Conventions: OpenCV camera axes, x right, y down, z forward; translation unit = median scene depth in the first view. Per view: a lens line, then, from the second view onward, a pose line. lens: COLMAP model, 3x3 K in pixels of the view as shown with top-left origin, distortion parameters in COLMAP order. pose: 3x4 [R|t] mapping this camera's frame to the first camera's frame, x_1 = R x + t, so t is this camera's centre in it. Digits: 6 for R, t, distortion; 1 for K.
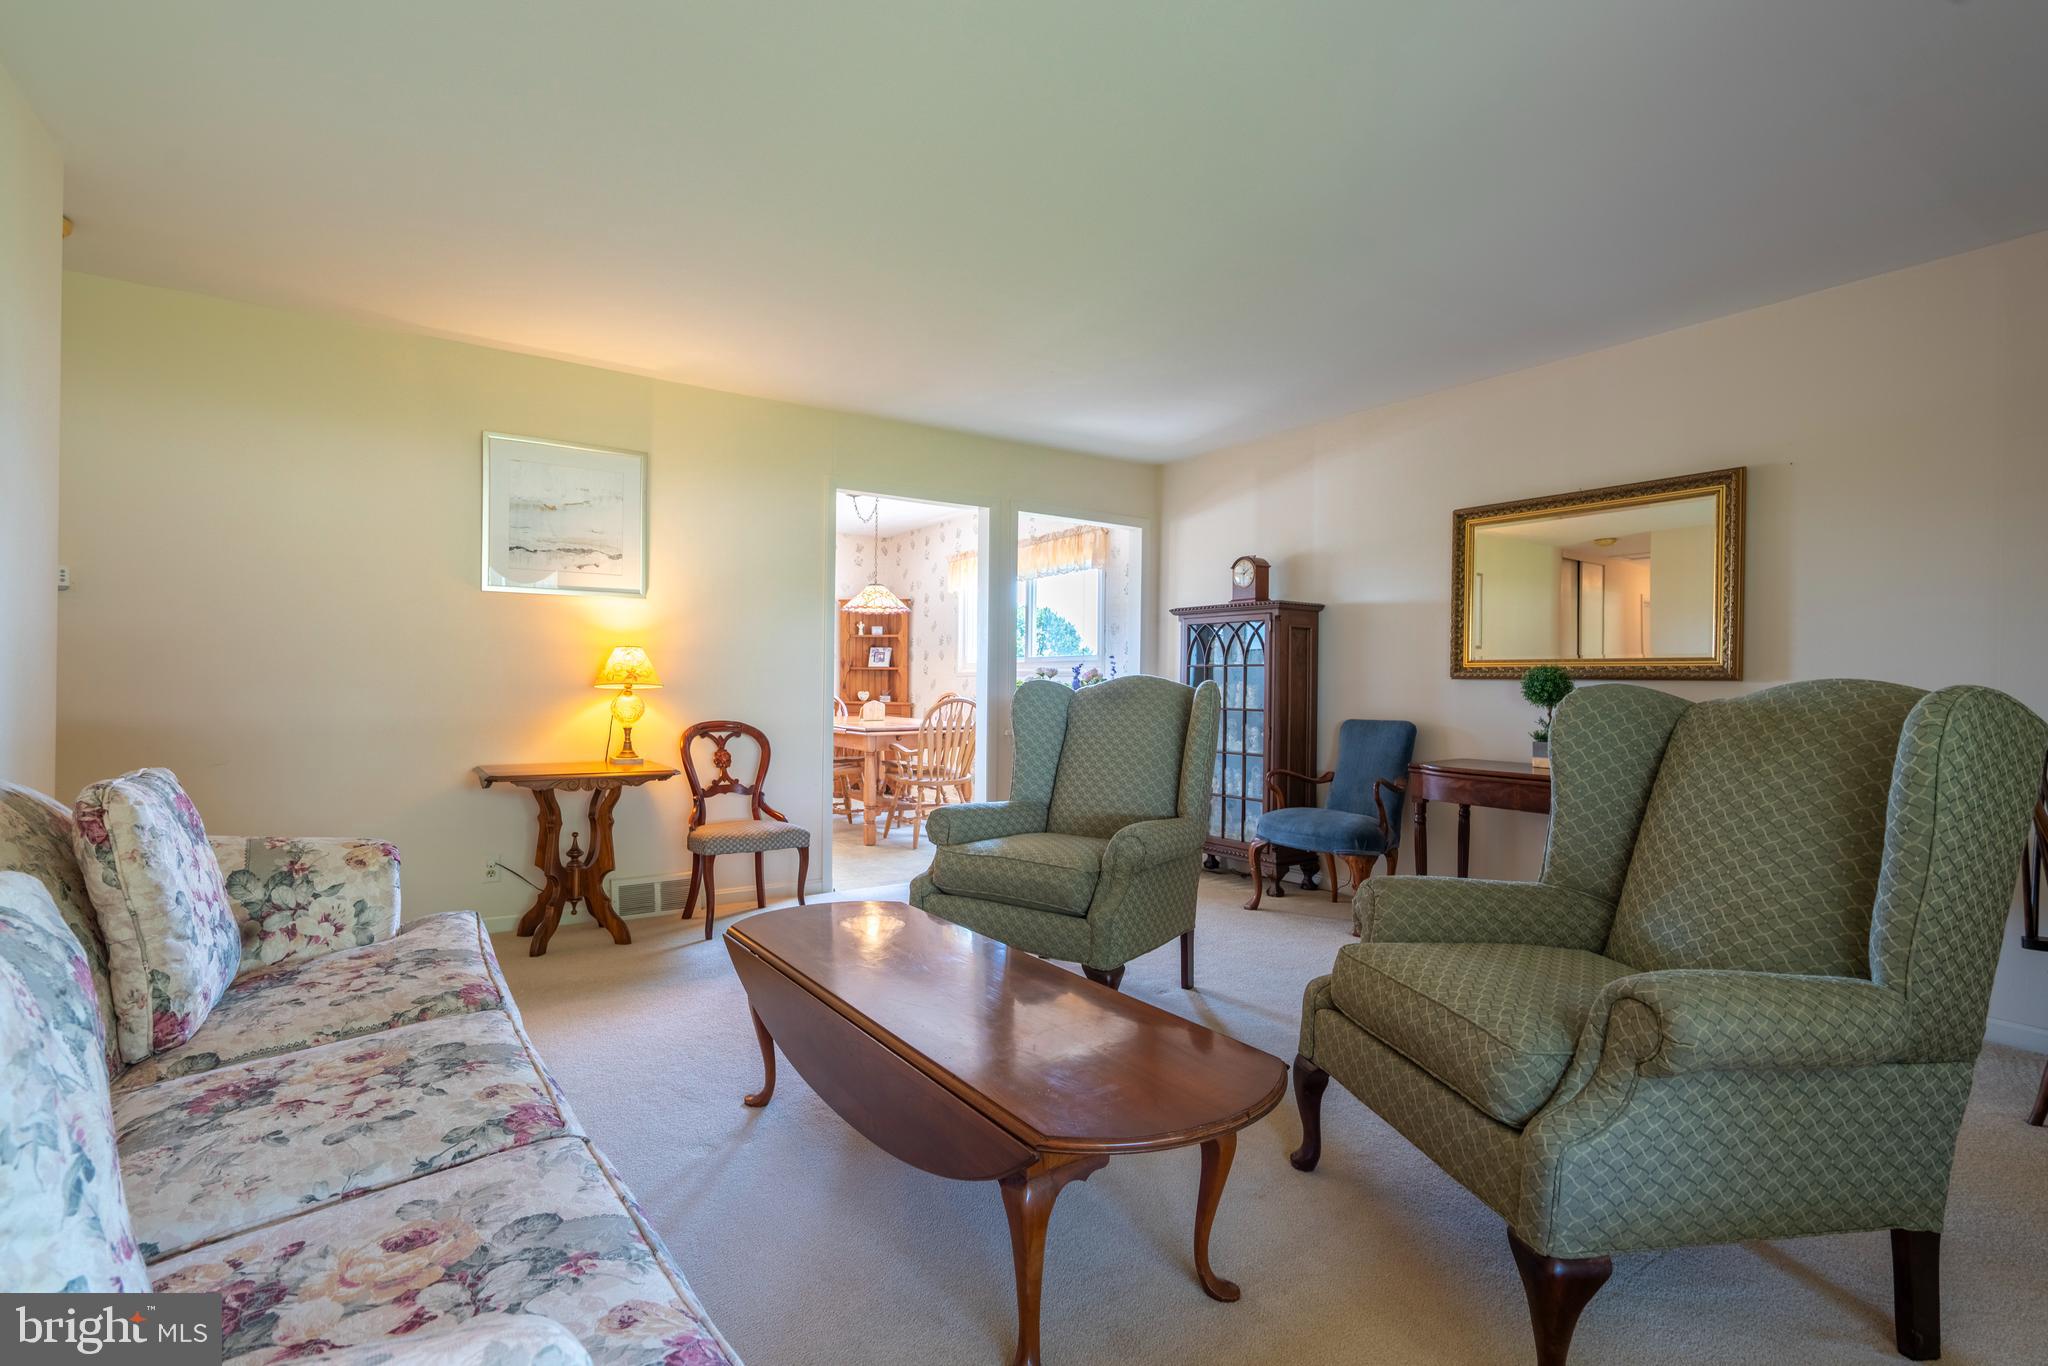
lens RADIAL K [[915.8, 0, 1024.2], [0, 915.8, 686.0], [0, 0, 1]] dist [-0.002193, -0.000030]
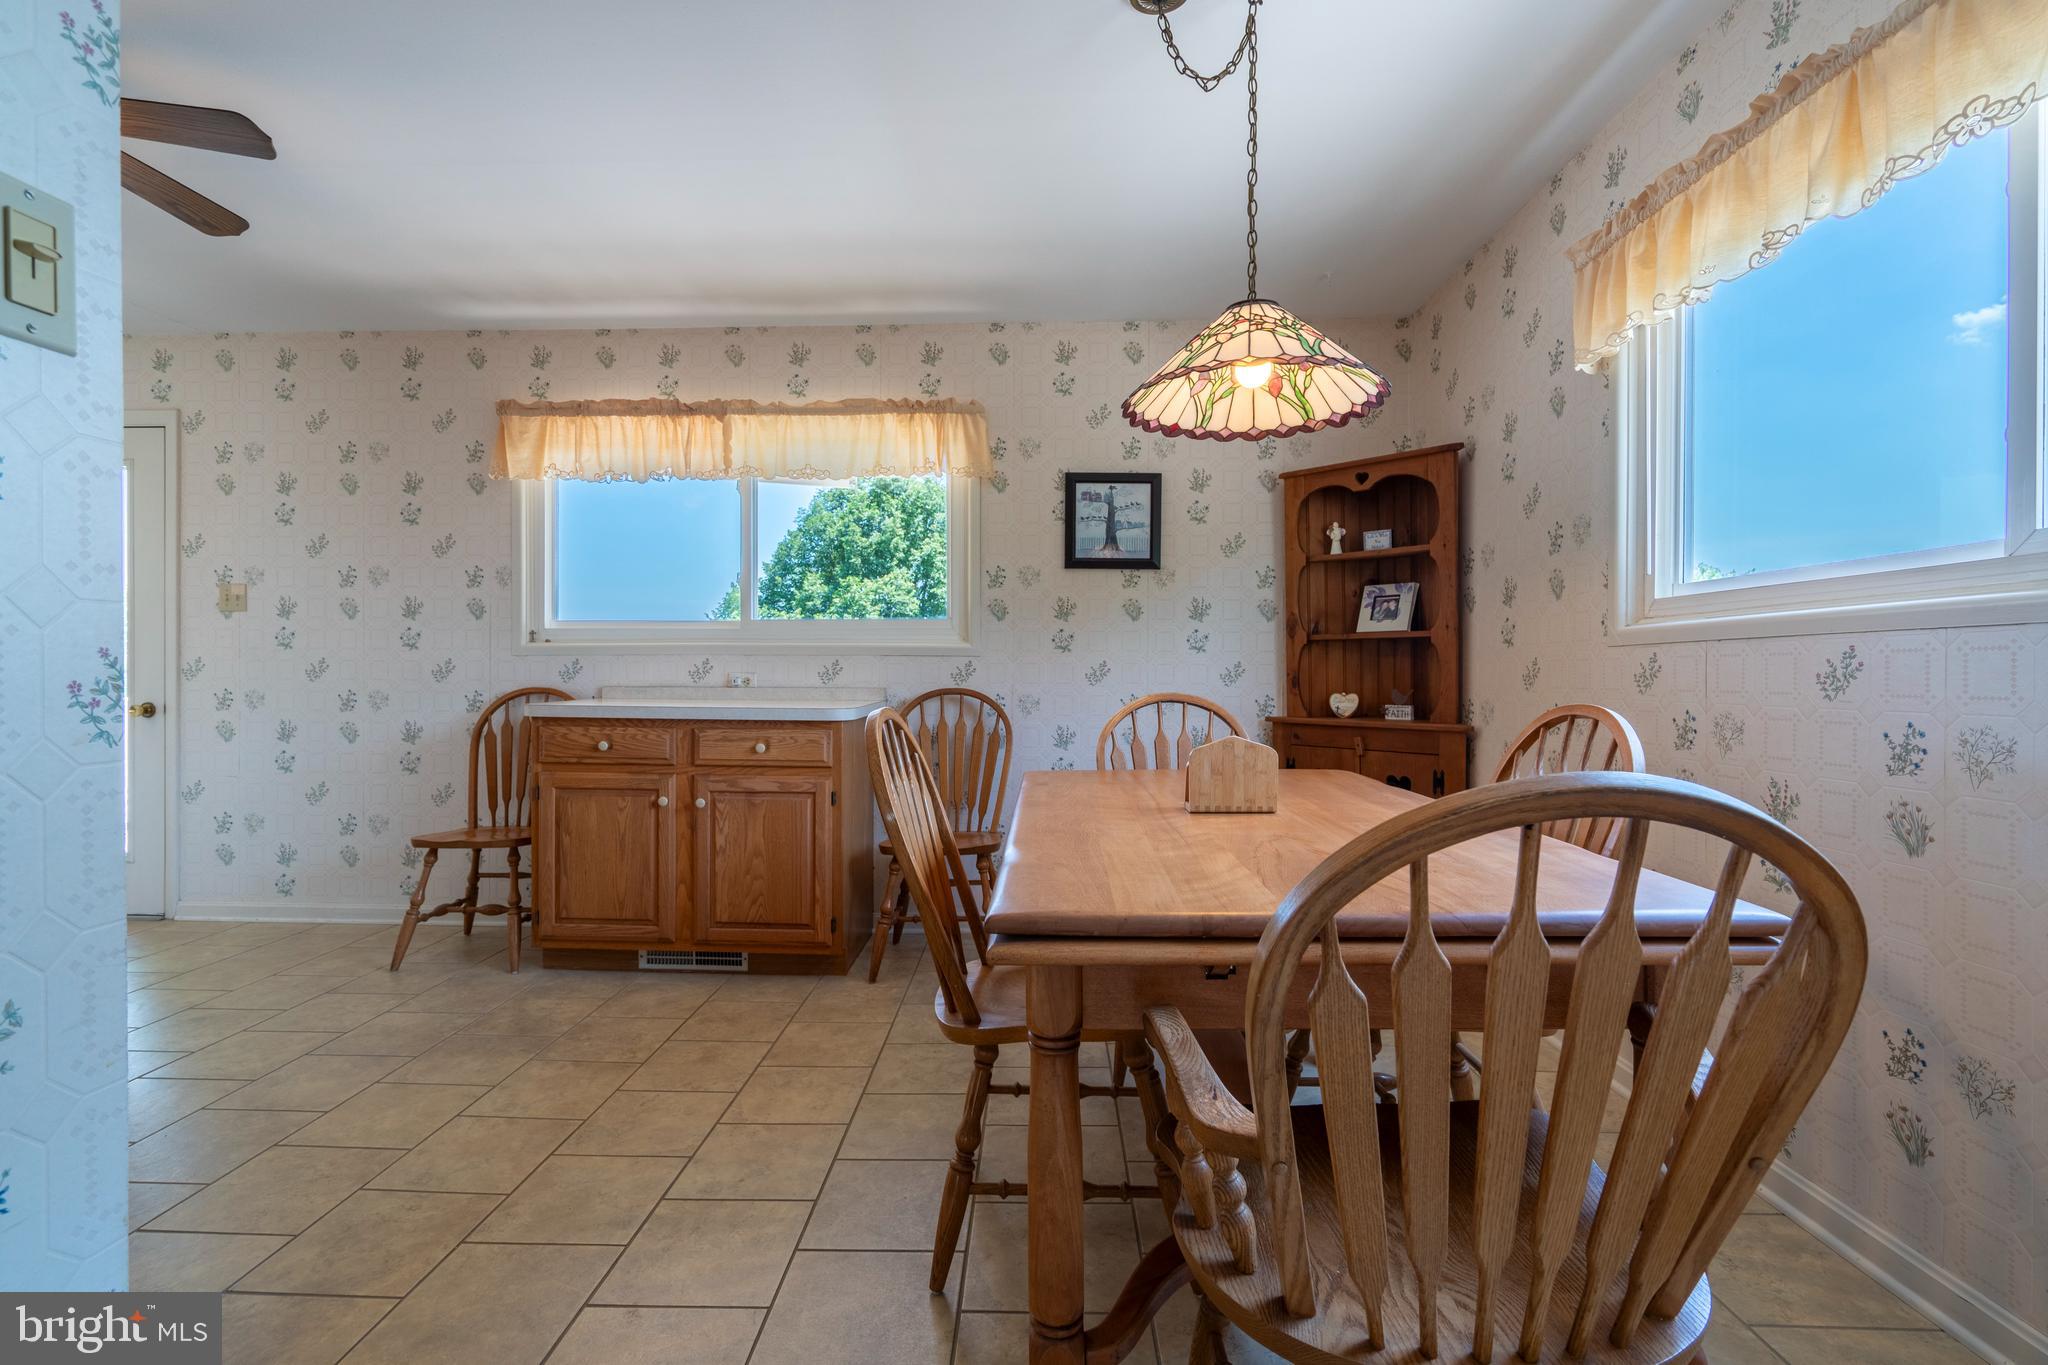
lens RADIAL K [[932.9, 0, 1012.4], [0, 932.9, 676.3], [0, 0, 1]] dist [-0.006478, 0.004692]
pose [[0.796236, -0.007302, -0.604942, -0.043324], [0.005122, 0.999973, -0.005328, -0.000370], [0.604965, 0.001144, 0.796251, 0.589423]]
